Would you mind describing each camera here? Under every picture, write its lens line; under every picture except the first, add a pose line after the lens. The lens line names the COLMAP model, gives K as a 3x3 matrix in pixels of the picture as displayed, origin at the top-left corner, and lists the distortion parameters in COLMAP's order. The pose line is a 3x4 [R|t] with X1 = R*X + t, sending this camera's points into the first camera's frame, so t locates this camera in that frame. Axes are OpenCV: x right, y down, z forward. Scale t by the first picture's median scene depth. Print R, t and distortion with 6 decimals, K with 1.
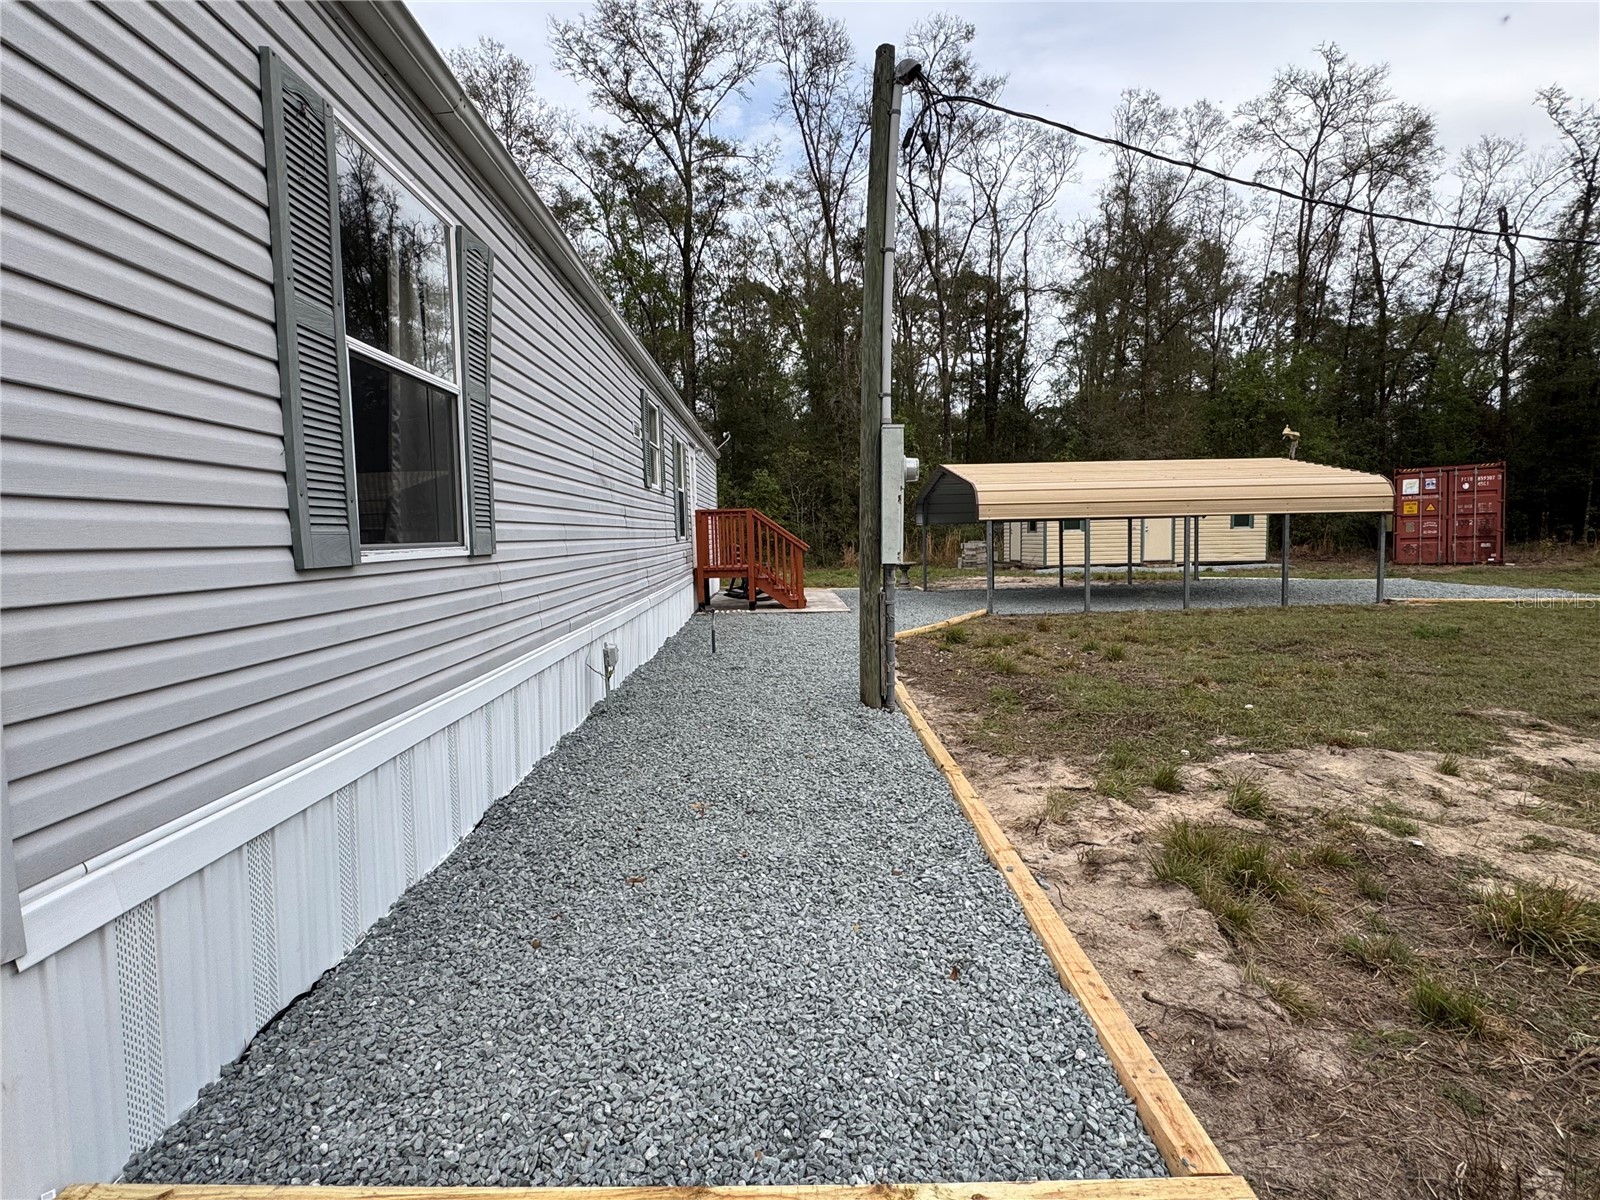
lens RADIAL K [[803.1, 0, 800.0], [0, 803.1, 600.0], [0, 0, 1]] dist [-0.003020, 0.000178]
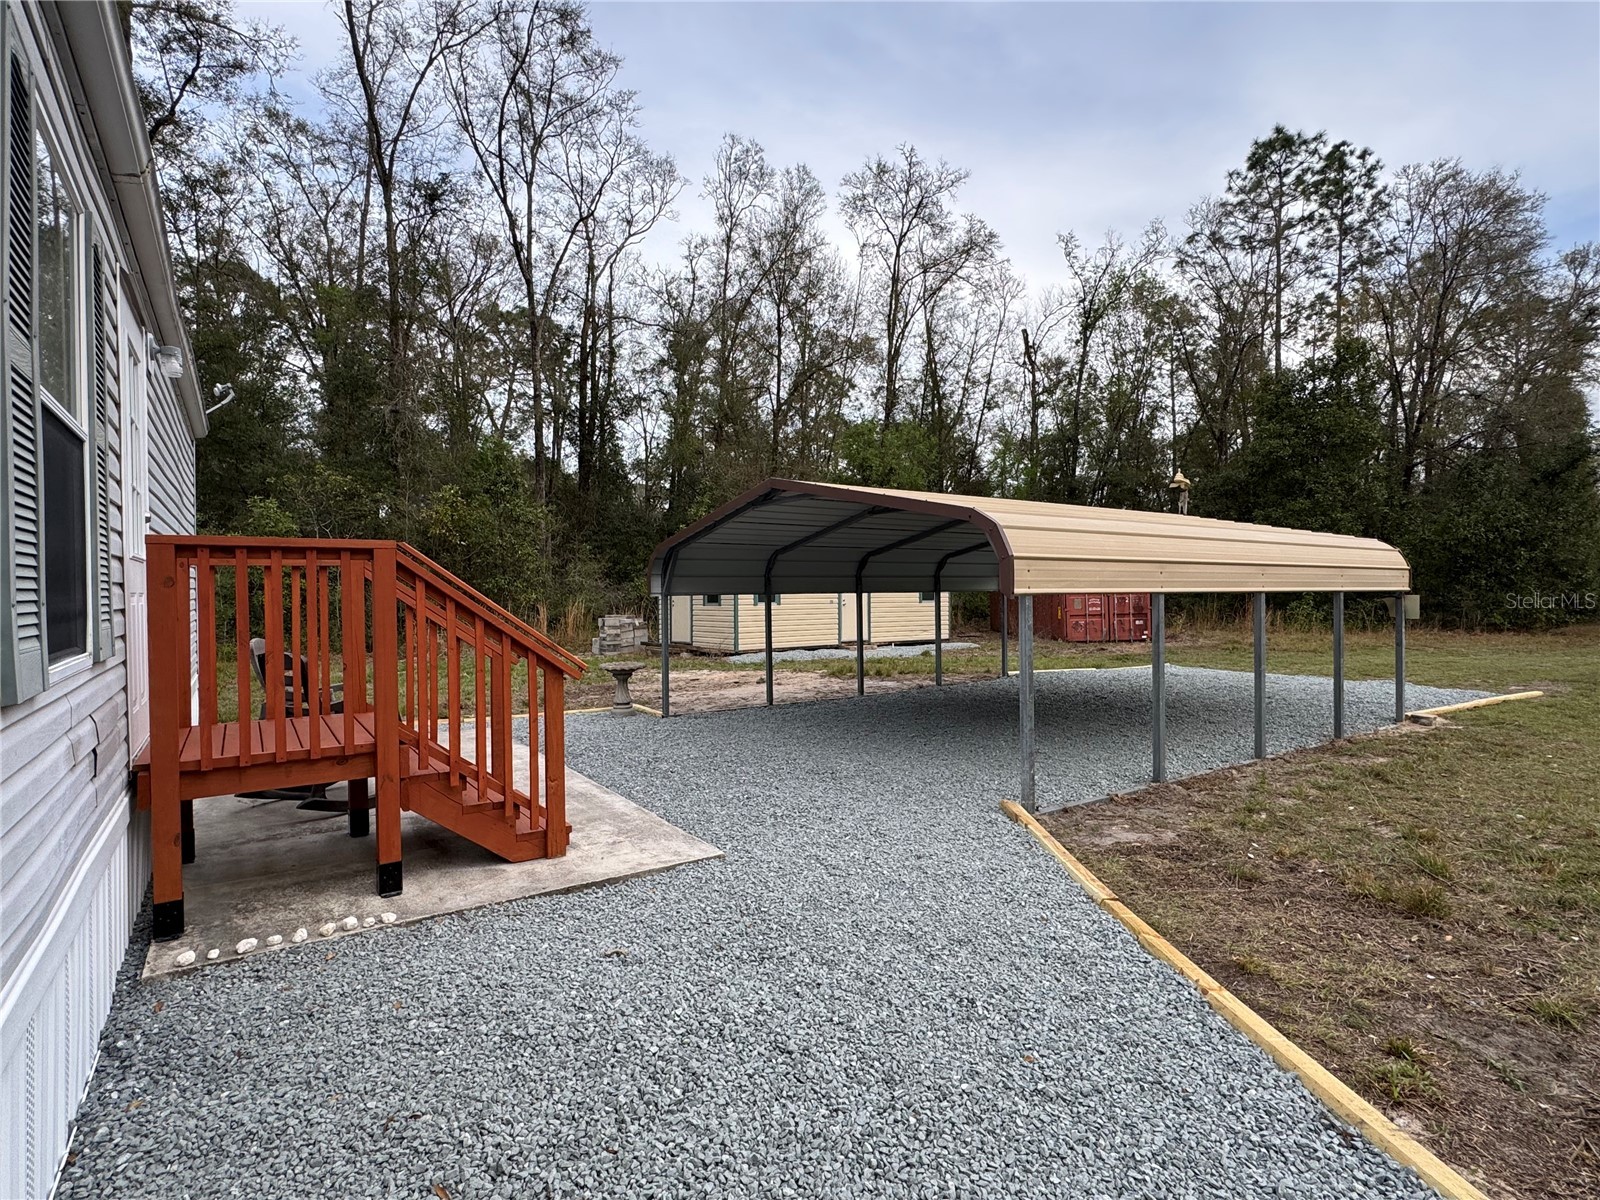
lens RADIAL K [[803.1, 0, 800.0], [0, 803.1, 600.0], [0, 0, 1]] dist [-0.003020, 0.000178]
pose [[0.838498, 0.011340, 0.544787, -0.034080], [0.032945, 0.996899, -0.071457, -0.024109], [-0.543908, 0.077864, 0.835524, 0.243240]]
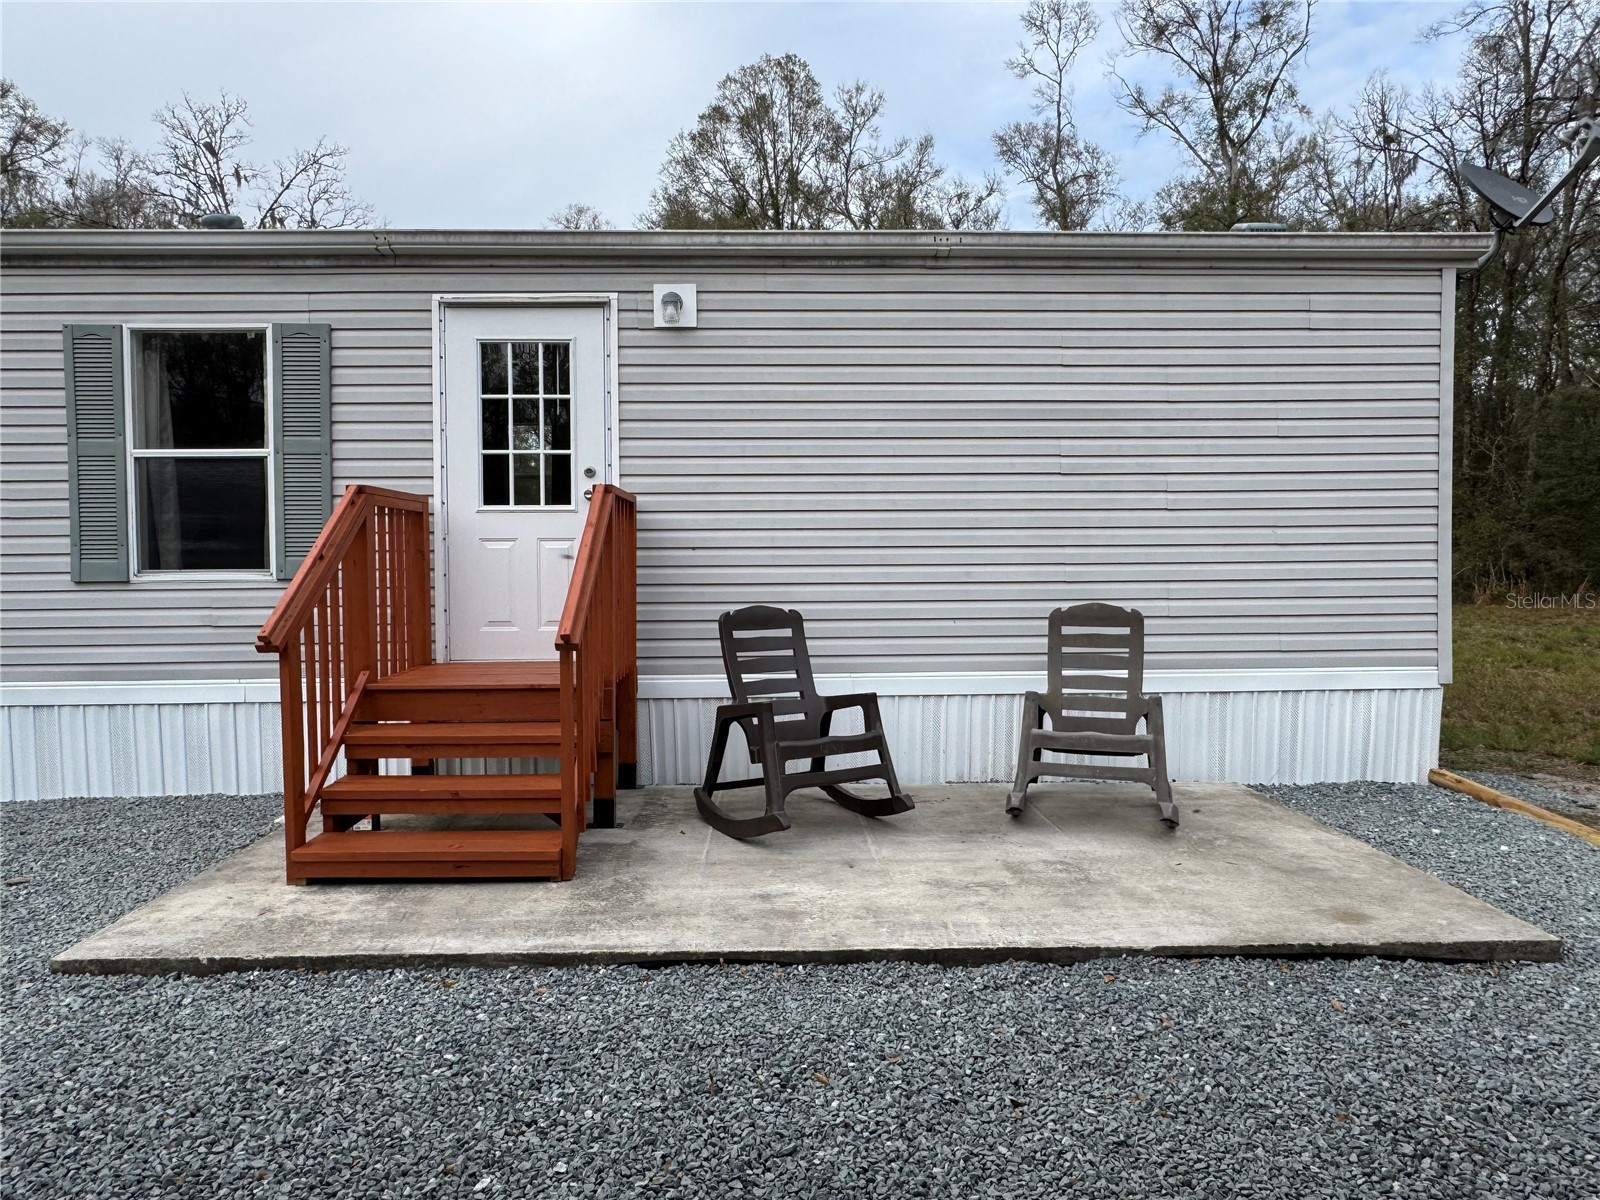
lens RADIAL K [[1034.2, 0, 800.0], [0, 1034.2, 600.0], [0, 0, 1]] dist [-0.002939, -0.000106]
pose [[0.001930, 0.063496, -0.997980, 0.114375], [-0.078365, 0.994923, 0.063150, -0.039026], [0.996923, 0.078085, 0.006896, 0.417919]]
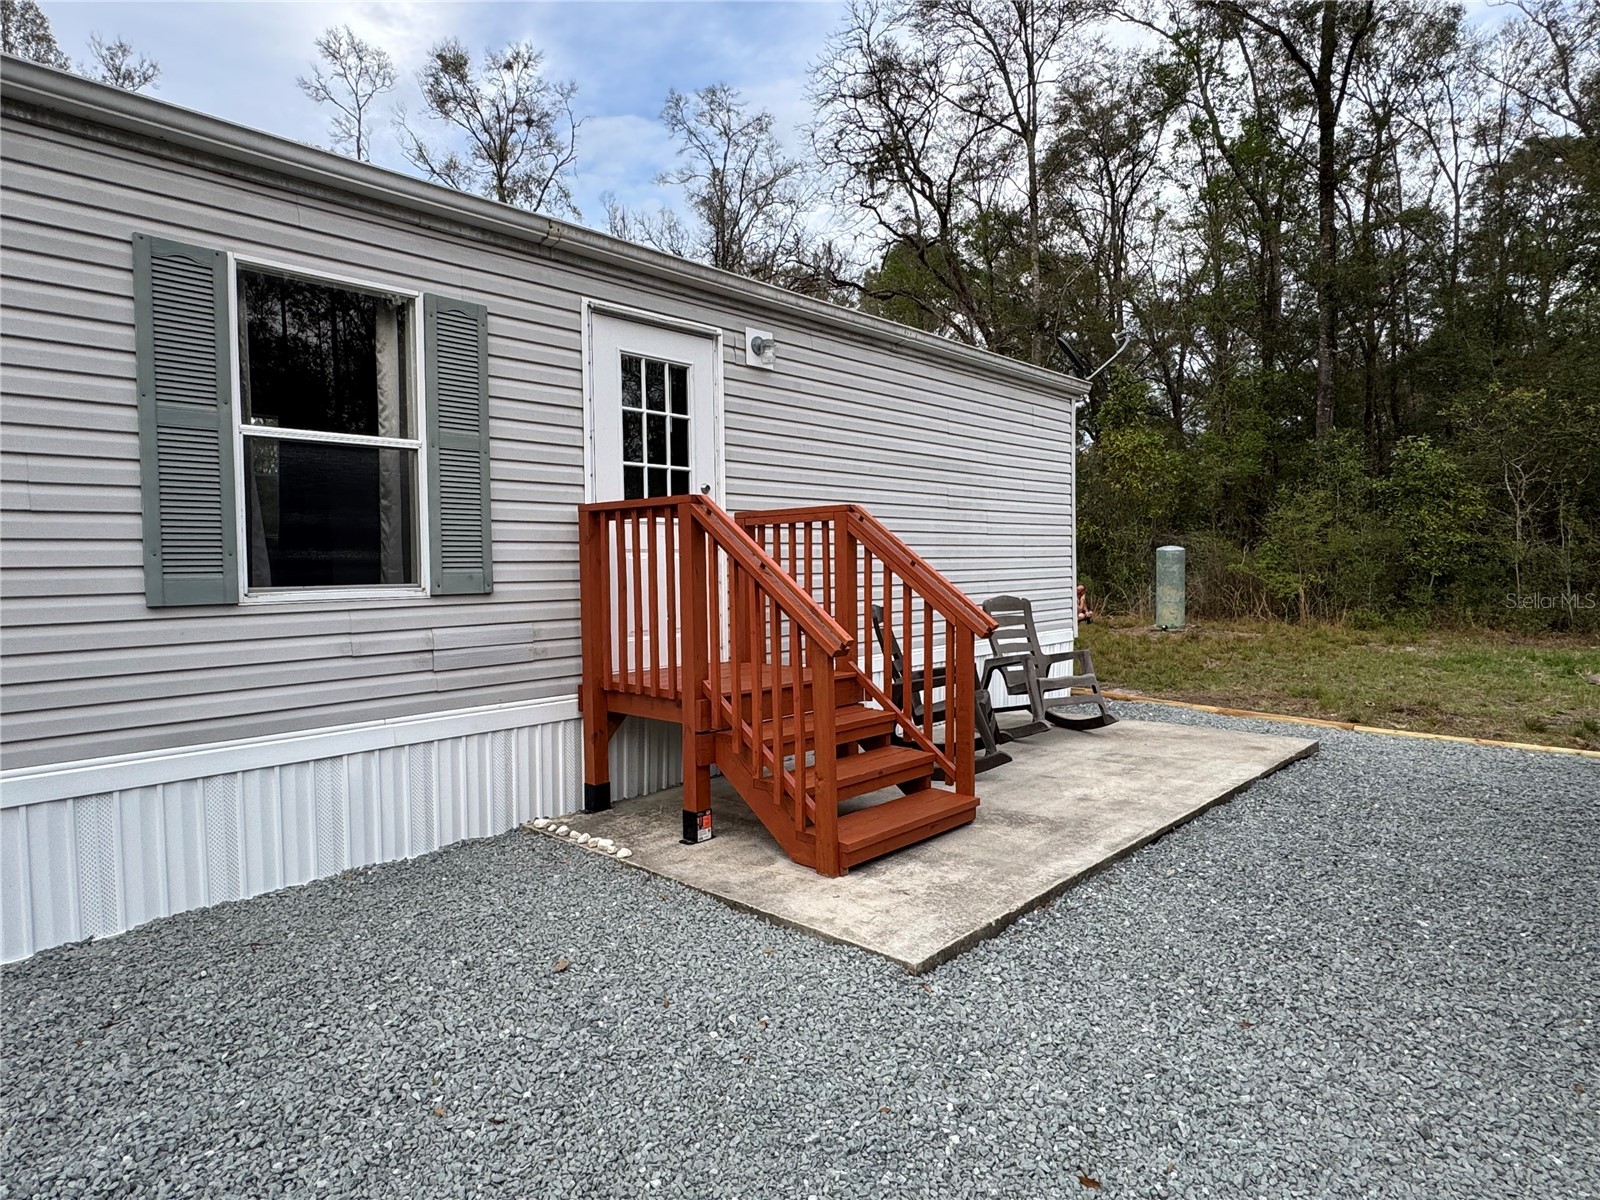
lens RADIAL K [[917.4, 0, 800.0], [0, 917.4, 600.0], [0, 0, 1]] dist [-0.003503, -0.000689]
pose [[0.715824, 0.042842, -0.696966, 0.072234], [-0.063433, 0.997979, -0.003804, -0.027613], [0.695394, 0.046933, 0.717094, 0.283806]]
